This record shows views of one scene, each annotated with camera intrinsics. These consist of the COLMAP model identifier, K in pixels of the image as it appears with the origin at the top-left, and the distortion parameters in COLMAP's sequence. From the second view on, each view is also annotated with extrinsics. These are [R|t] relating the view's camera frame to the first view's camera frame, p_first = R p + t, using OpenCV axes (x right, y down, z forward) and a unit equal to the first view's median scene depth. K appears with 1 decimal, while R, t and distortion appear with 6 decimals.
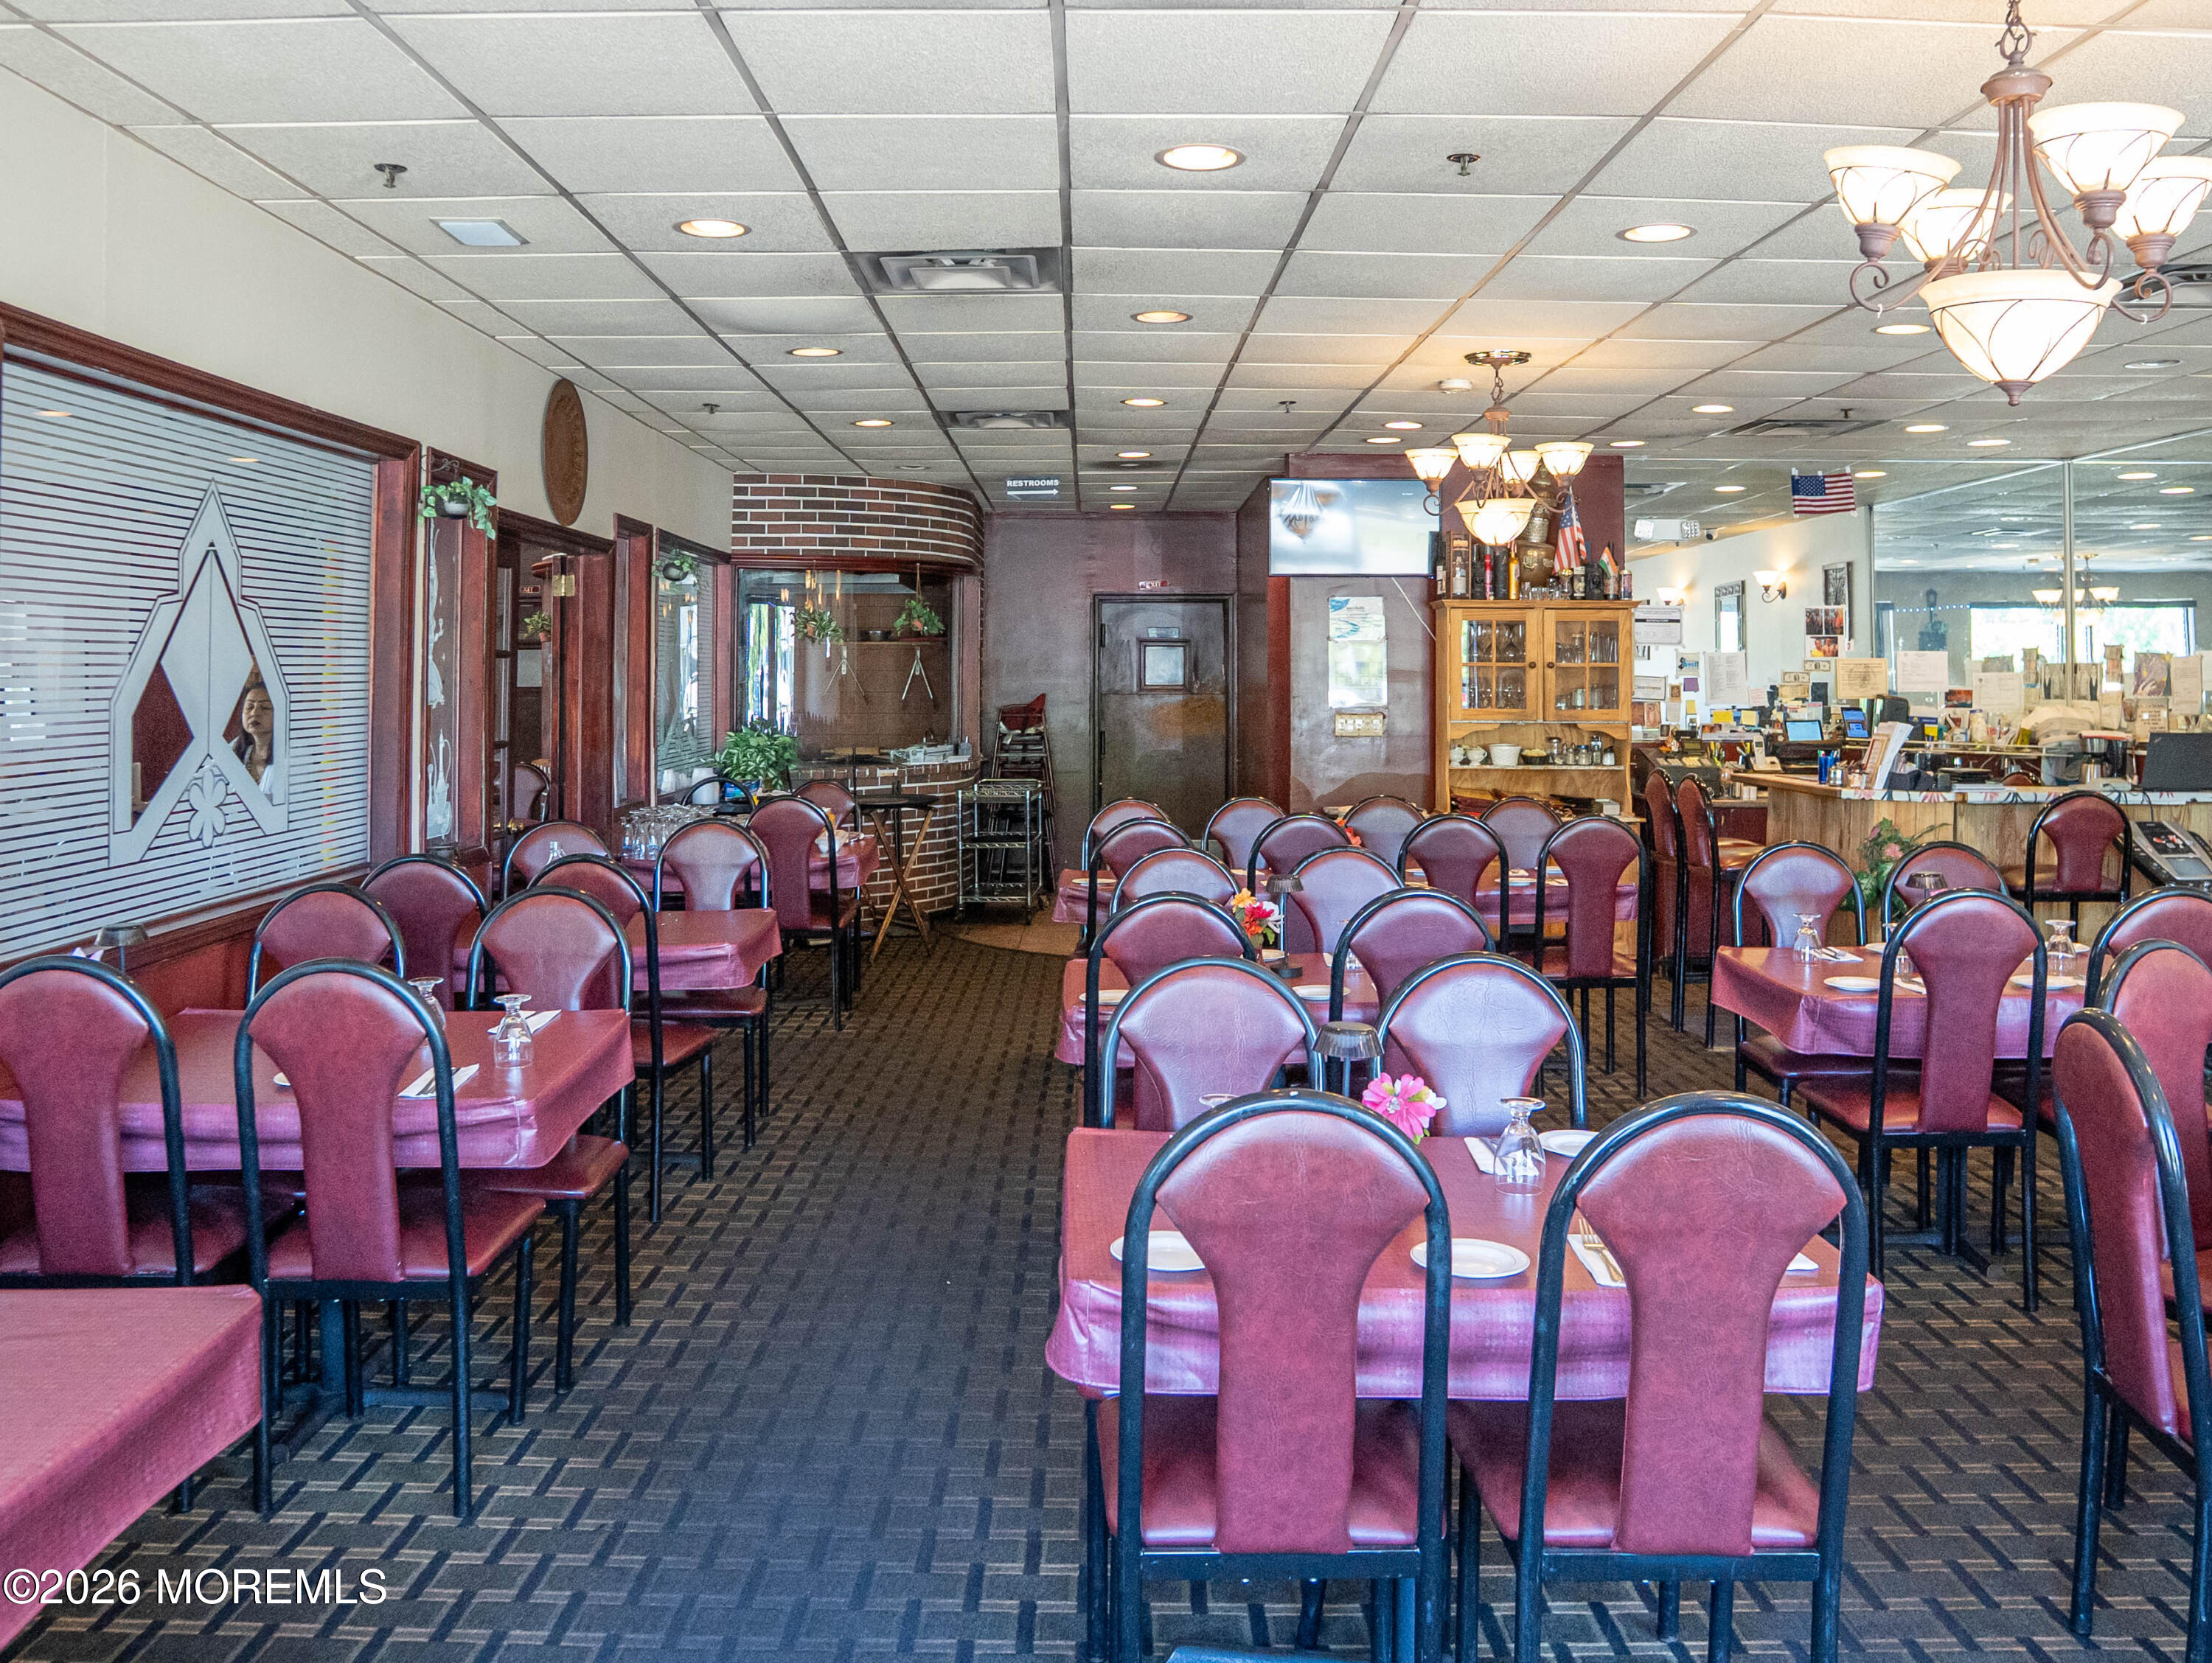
lens RADIAL K [[1879.6, 0, 1089.3], [0, 1879.6, 594.0], [0, 0, 1]] dist [-0.054871, 0.002199]
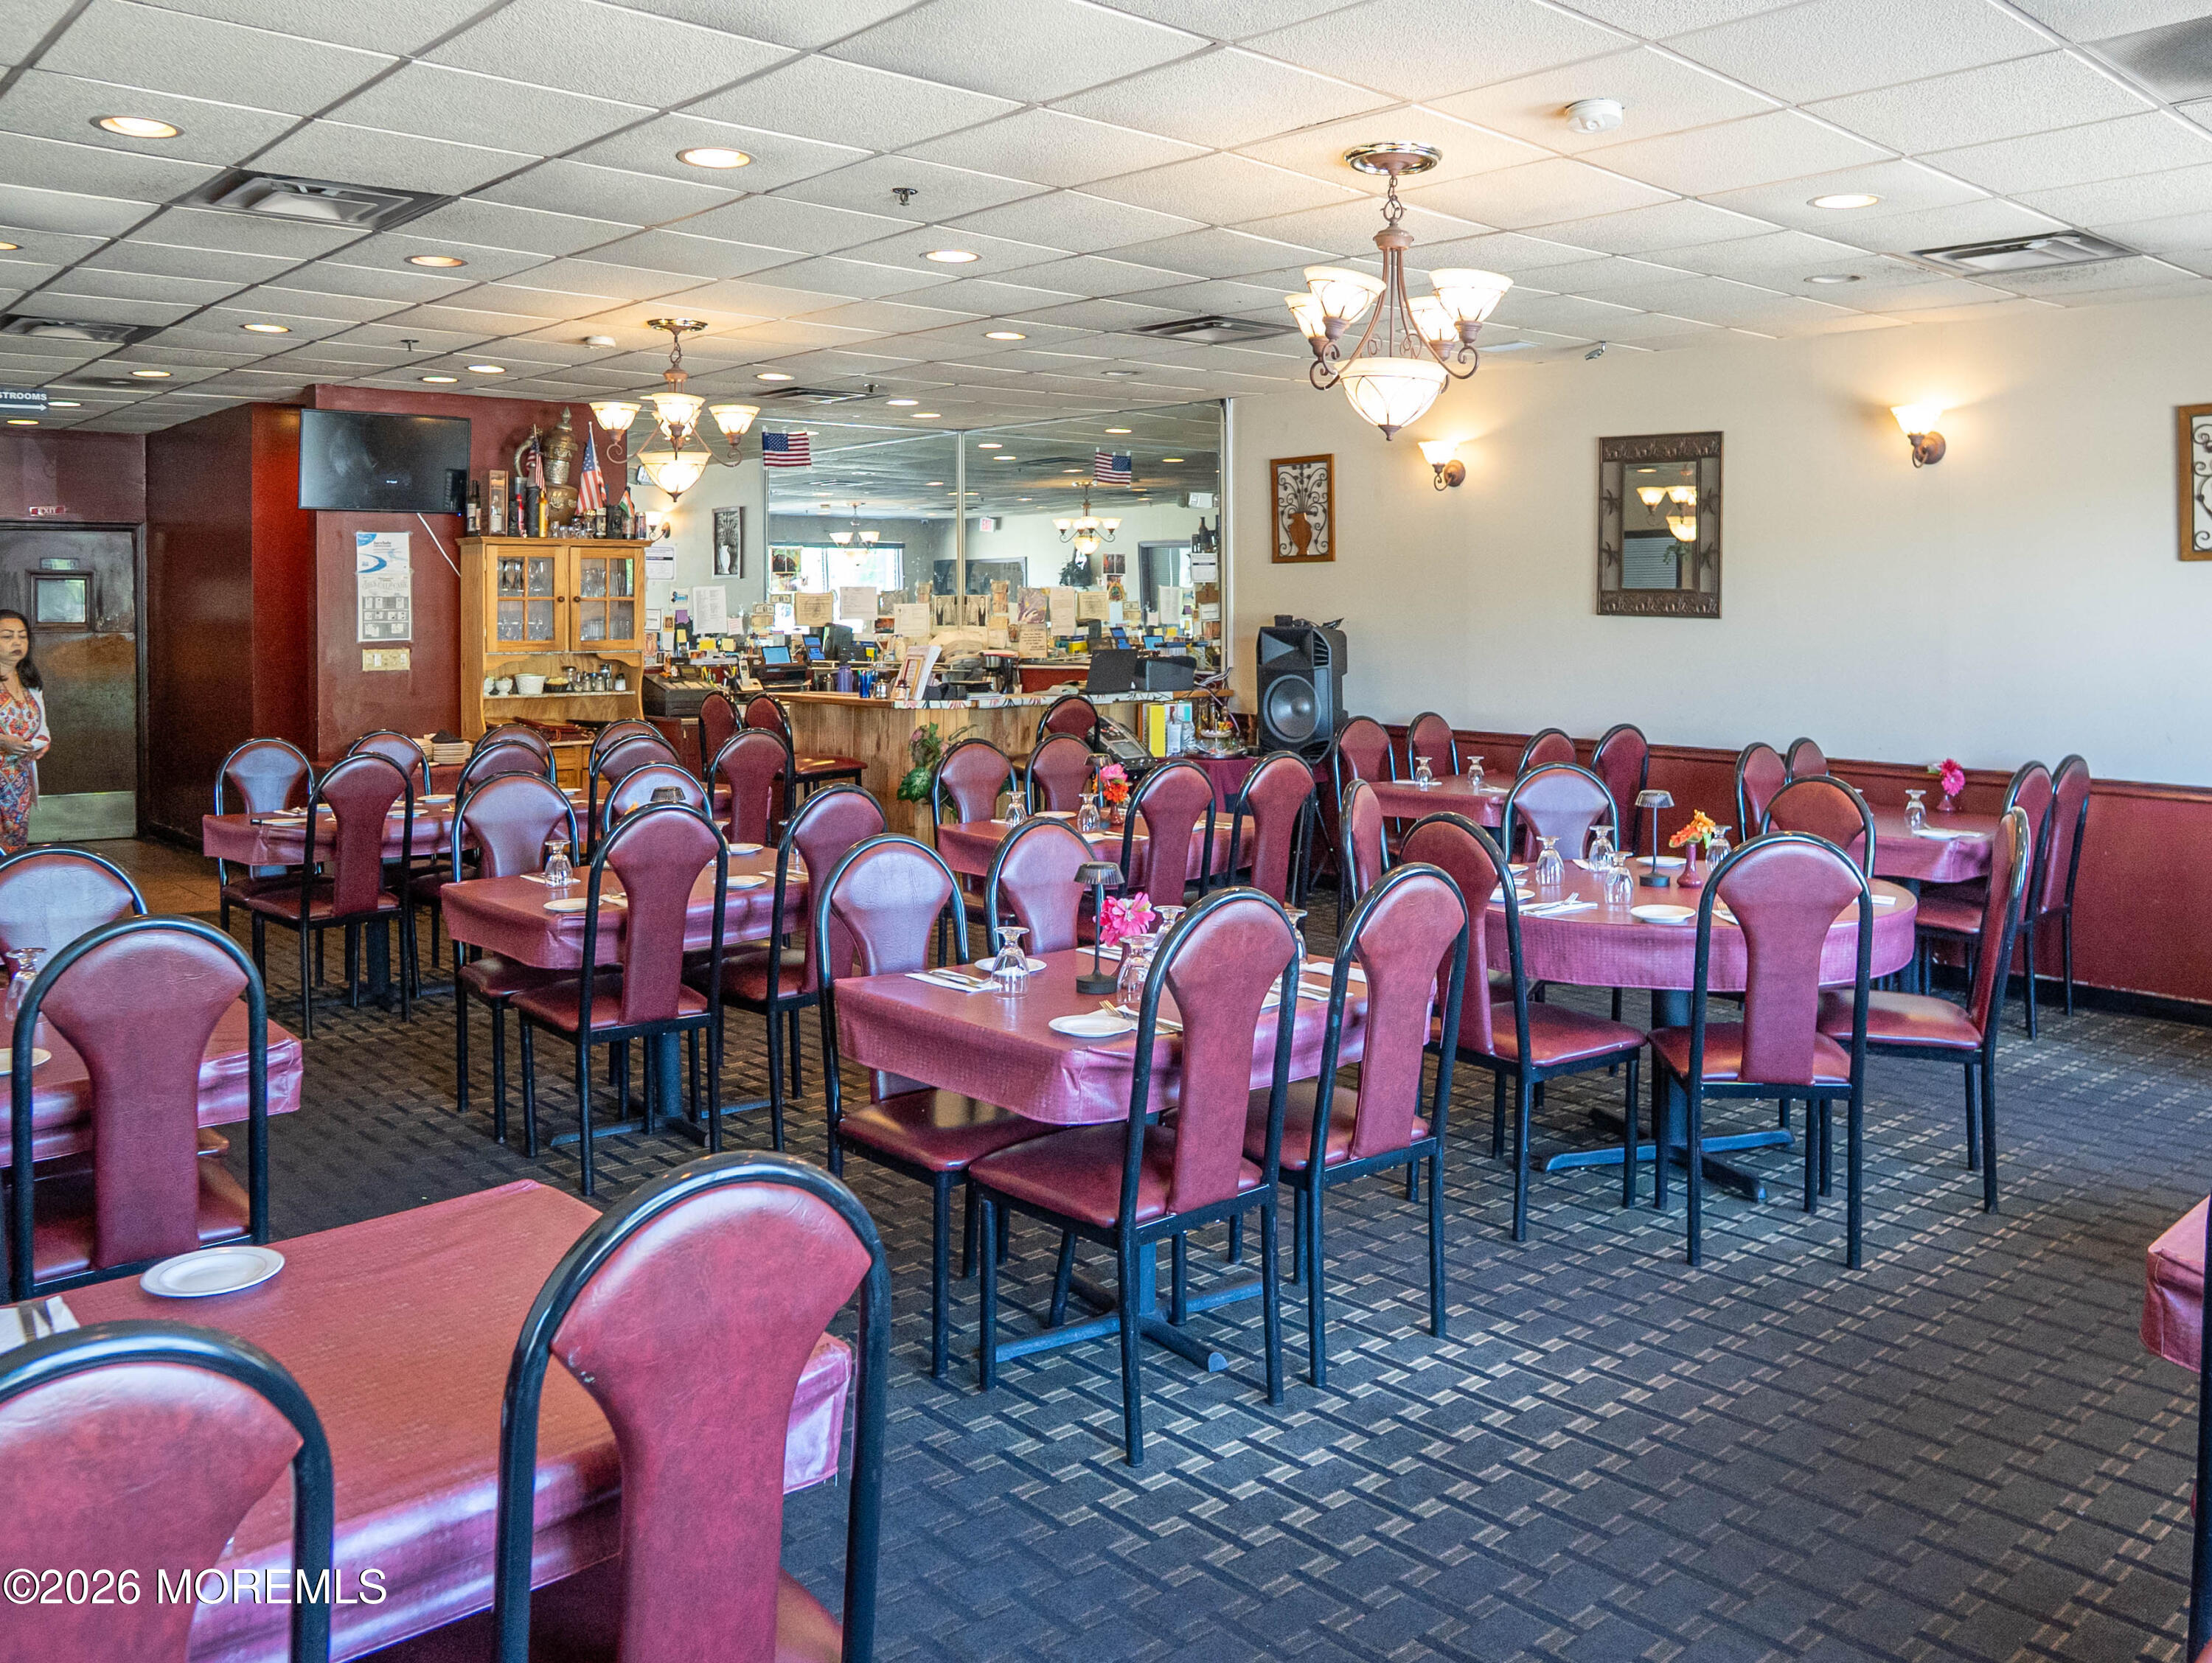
lens RADIAL K [[1879.6, 0, 1128.9], [0, 1879.6, 609.0], [0, 0, 1]] dist [-0.054871, 0.002199]
pose [[0.748108, -0.008391, 0.663524, -0.224935], [-0.021048, 0.999117, 0.036366, -0.001823], [-0.663243, -0.041171, 0.747271, -0.009689]]
